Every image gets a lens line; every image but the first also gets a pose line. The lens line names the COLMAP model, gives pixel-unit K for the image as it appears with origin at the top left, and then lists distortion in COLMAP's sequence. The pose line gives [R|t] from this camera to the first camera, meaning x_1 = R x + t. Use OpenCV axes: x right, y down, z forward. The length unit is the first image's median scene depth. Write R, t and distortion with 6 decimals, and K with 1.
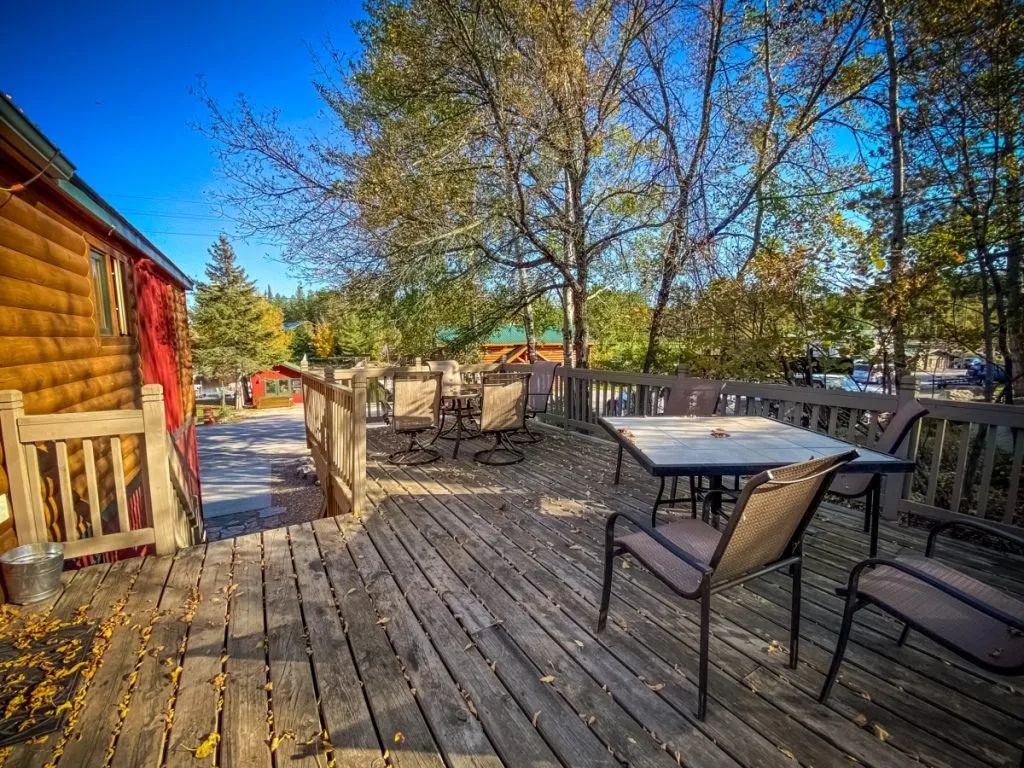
lens RADIAL K [[407.9, 0, 507.4], [0, 407.9, 384.7], [0, 0, 1]] dist [0.040841, -0.033418]
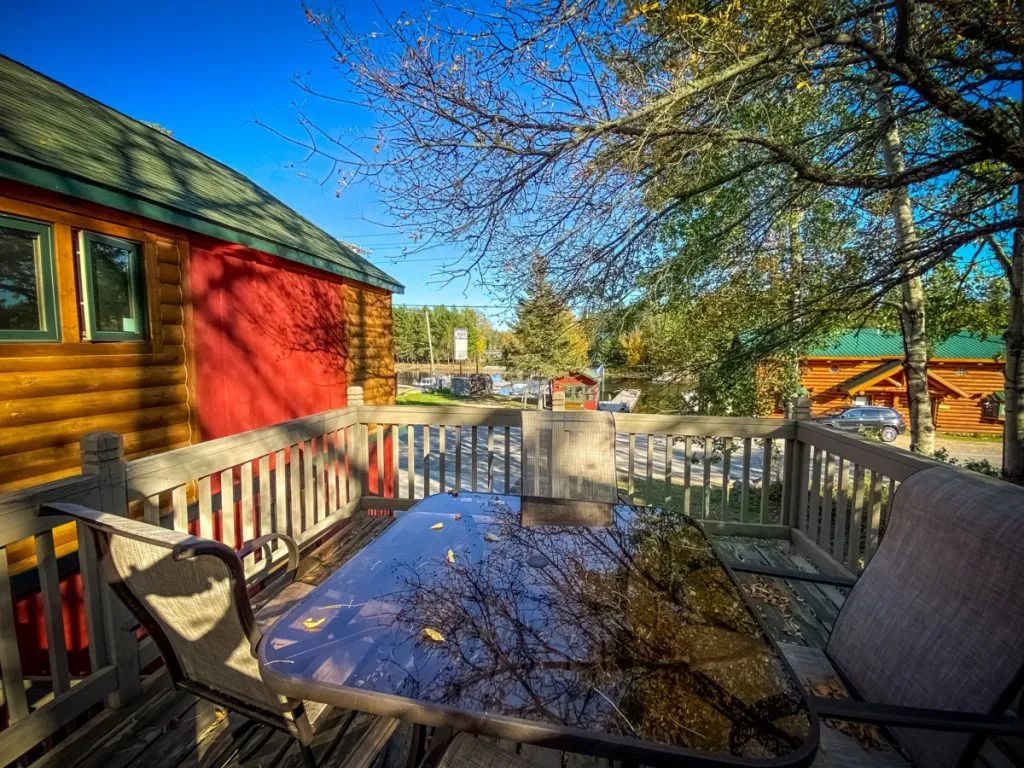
lens RADIAL K [[407.9, 0, 507.4], [0, 407.9, 384.7], [0, 0, 1]] dist [0.040841, -0.033418]
pose [[0.746697, 0.071841, -0.661273, 0.008417], [-0.085629, 0.996260, 0.011543, -0.013267], [0.659629, 0.048005, 0.750056, 0.117994]]
